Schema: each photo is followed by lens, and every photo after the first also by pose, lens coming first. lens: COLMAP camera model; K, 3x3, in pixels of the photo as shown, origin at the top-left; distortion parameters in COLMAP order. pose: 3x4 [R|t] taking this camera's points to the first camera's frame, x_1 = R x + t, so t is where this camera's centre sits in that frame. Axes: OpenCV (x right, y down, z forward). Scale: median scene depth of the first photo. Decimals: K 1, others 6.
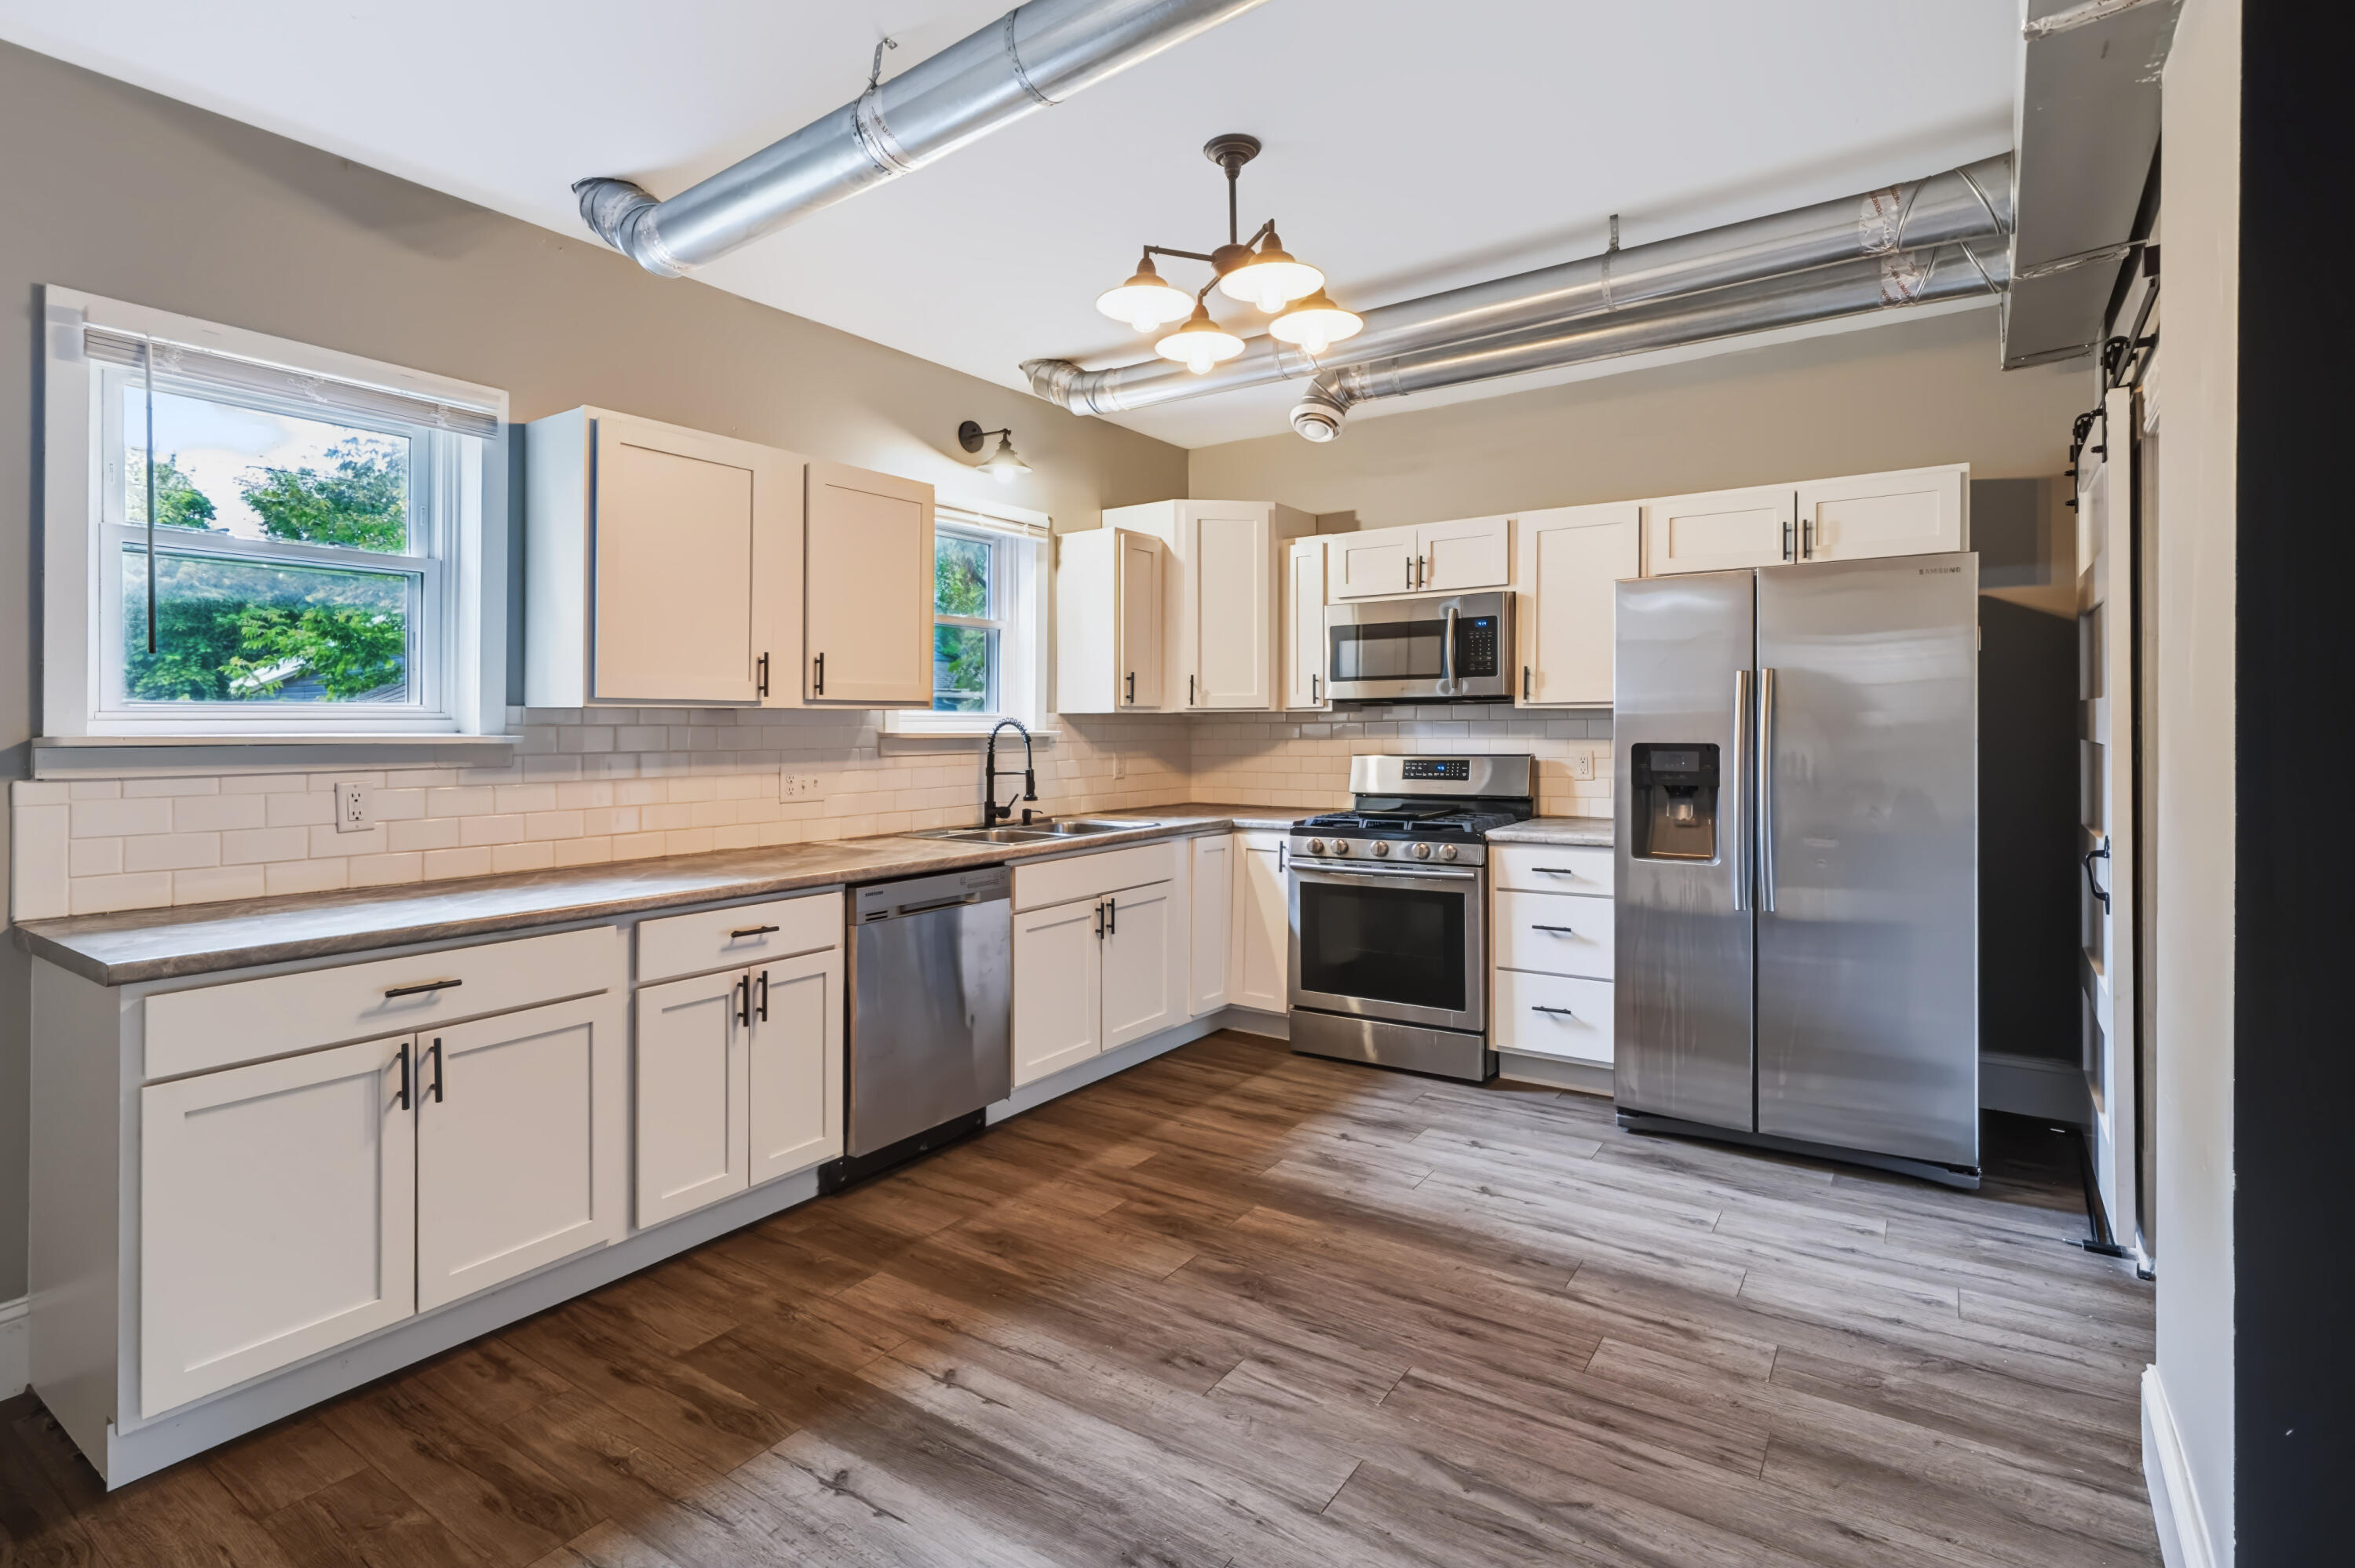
lens RADIAL K [[1151.6, 0, 1180.9], [0, 1151.6, 711.8], [0, 0, 1]] dist [0.002921, 0.000573]
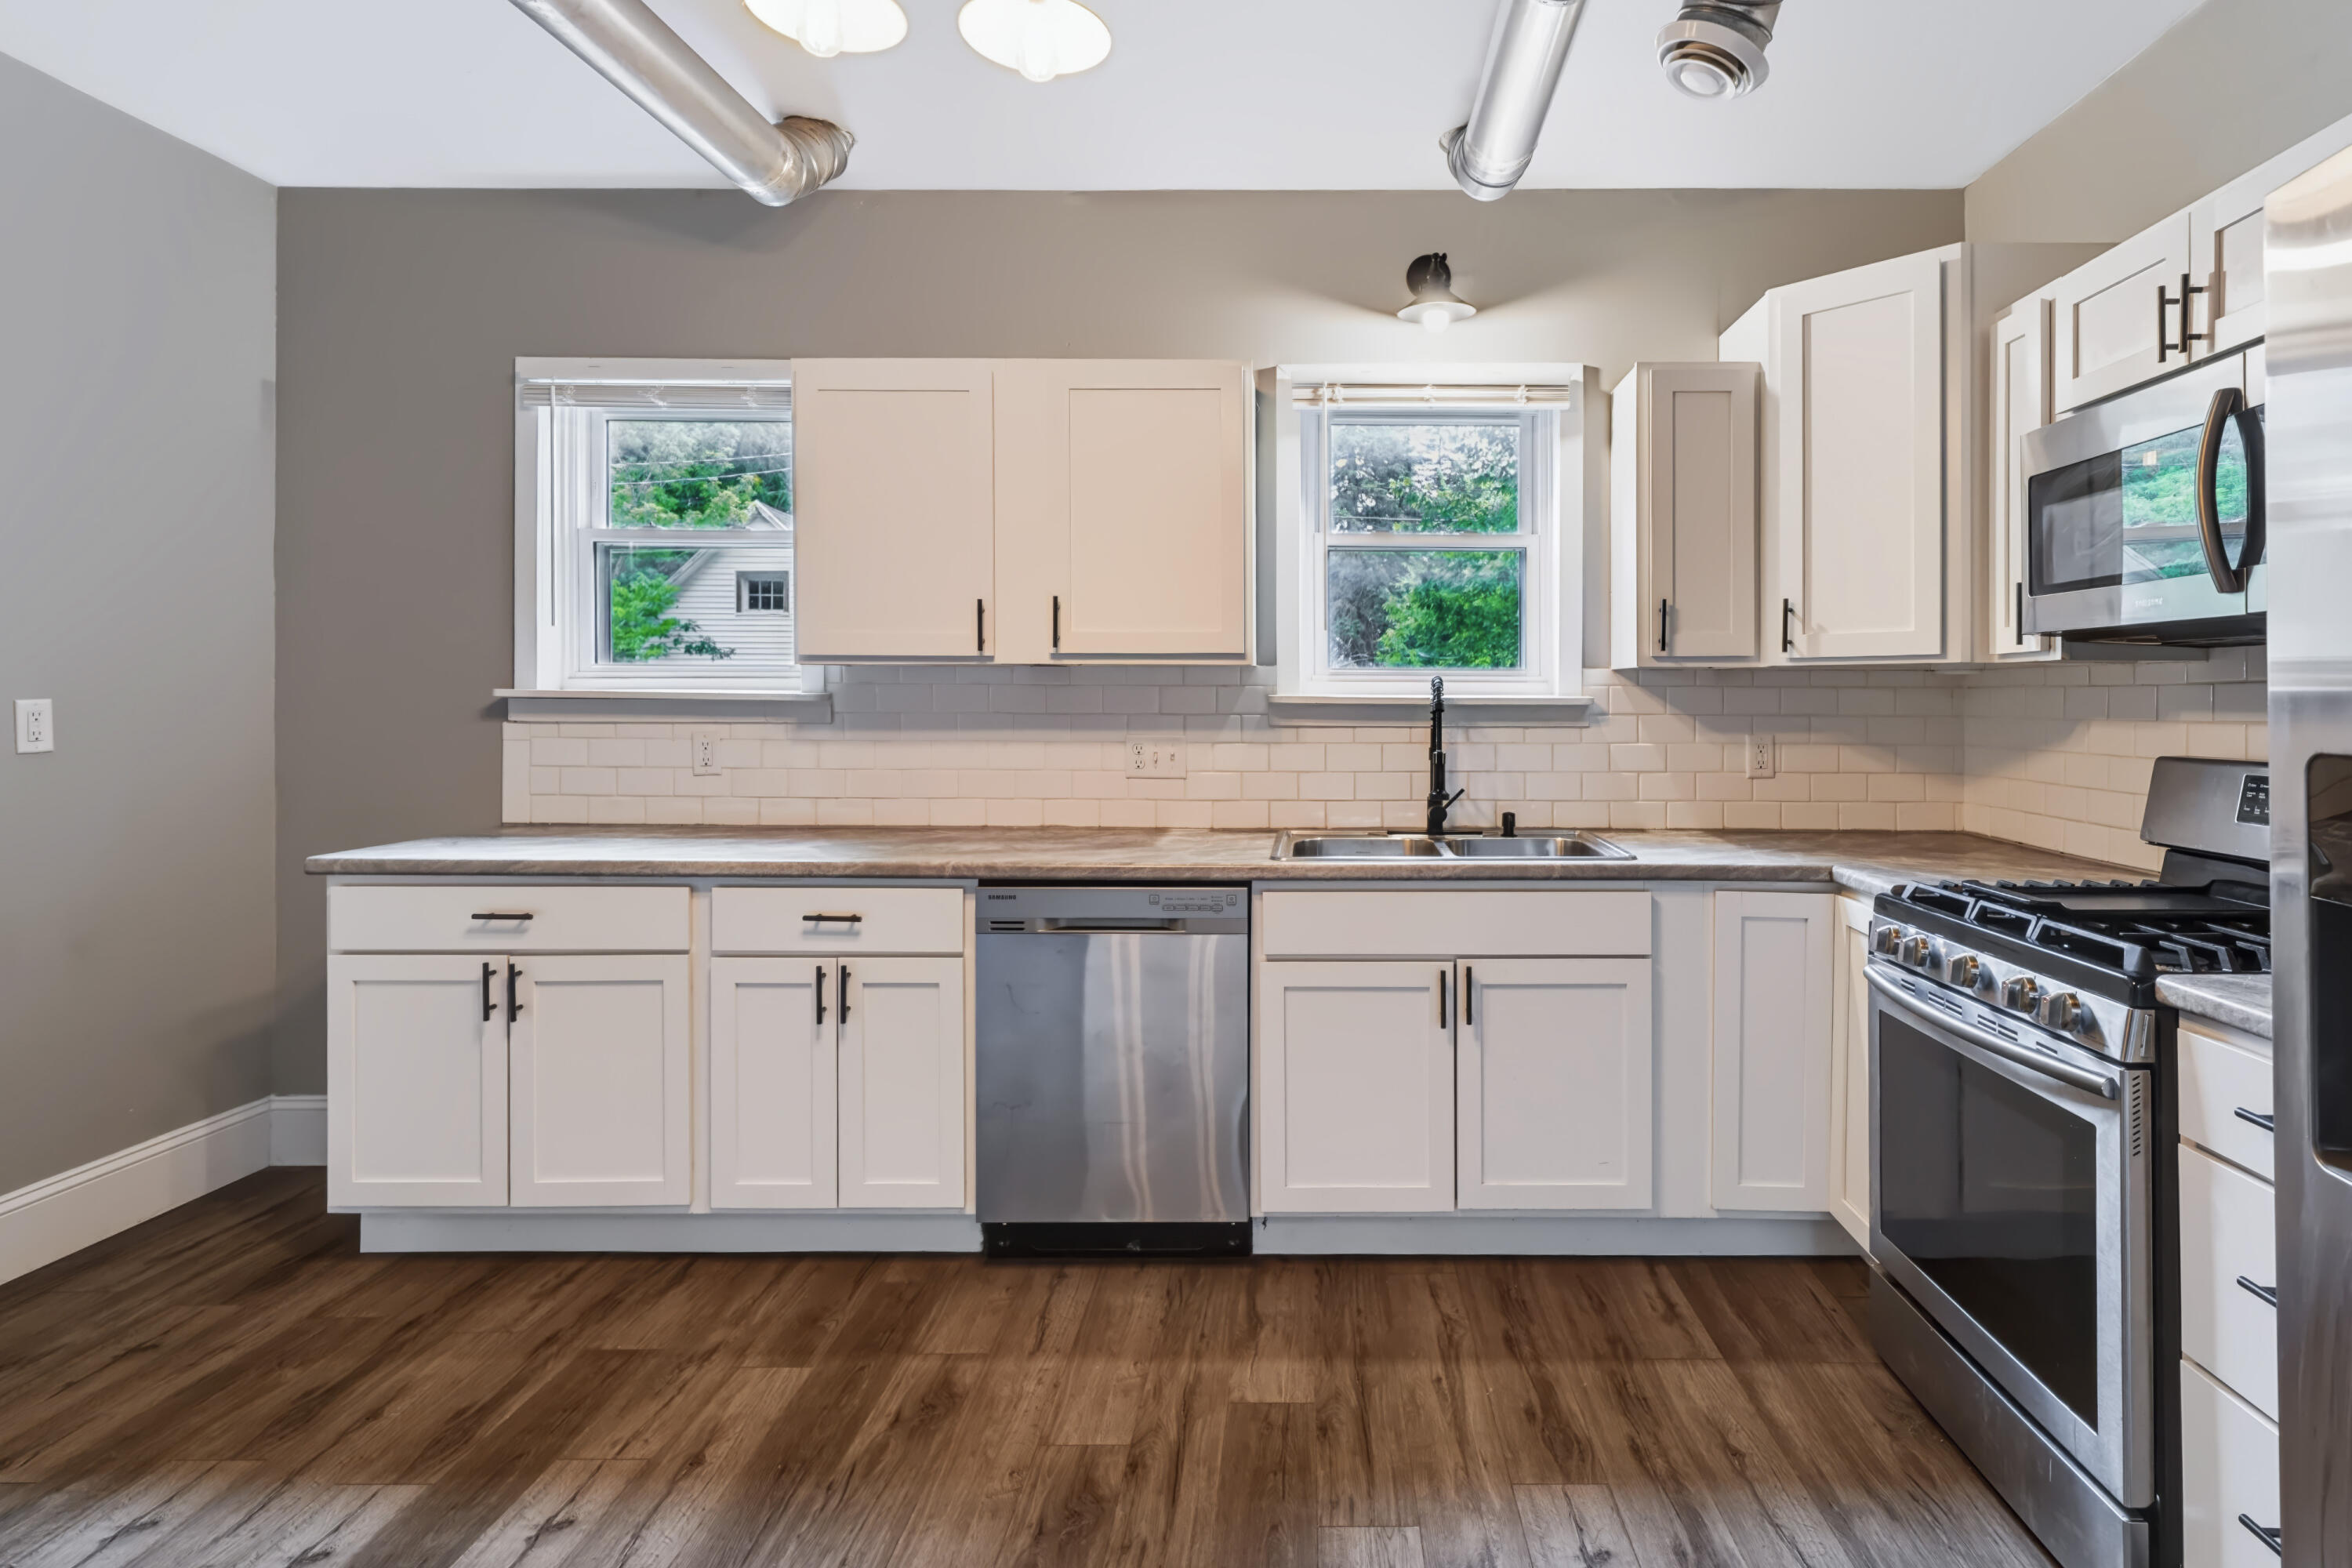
lens RADIAL K [[1272.5, 0, 1423.2], [0, 1272.5, 685.3], [0, 0, 1]] dist [0.002065, -0.000108]
pose [[0.557898, 0.003631, -0.829902, 0.623896], [0.004283, 0.999965, 0.007254, 0.007125], [0.829899, -0.007601, 0.557862, 0.760260]]
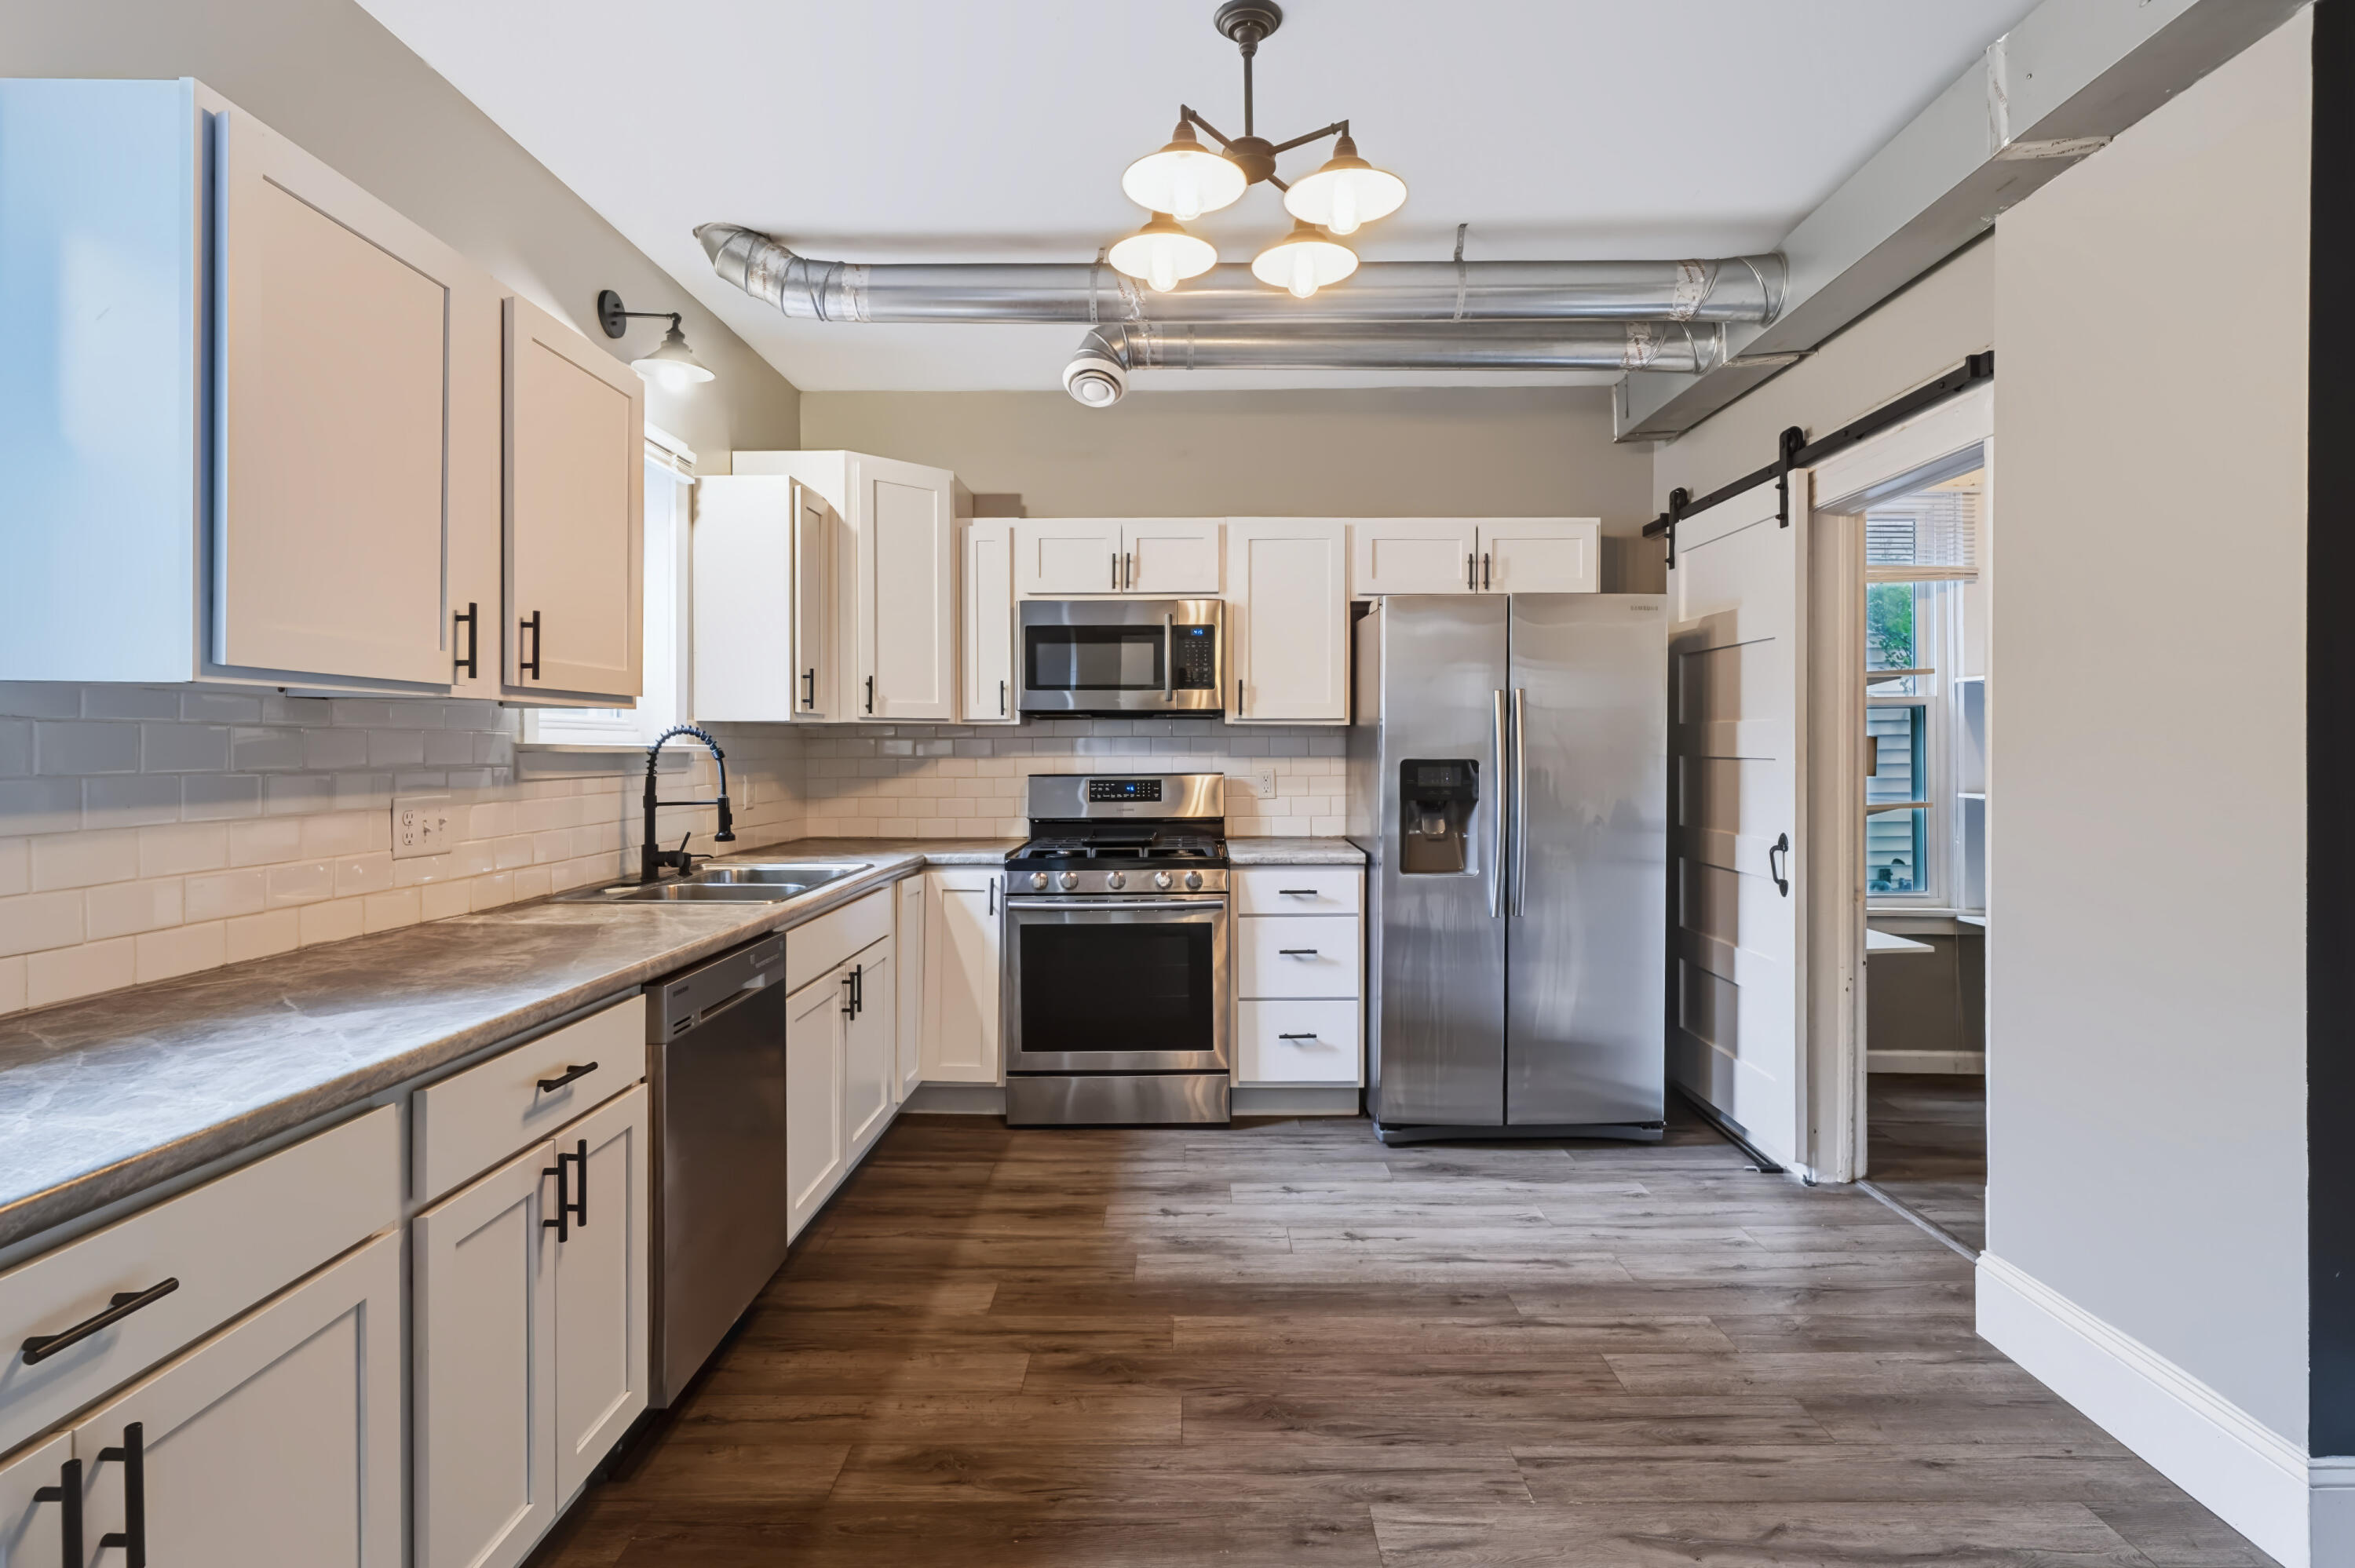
lens RADIAL K [[1197.2, 0, 1186.1], [0, 1197.2, 750.6], [0, 0, 1]] dist [0.002192, 0.001027]
pose [[0.822751, 0.004211, 0.568386, -0.420700], [-0.011267, 0.999897, 0.008901, 0.014797], [-0.568290, -0.013727, 0.822714, 0.295991]]
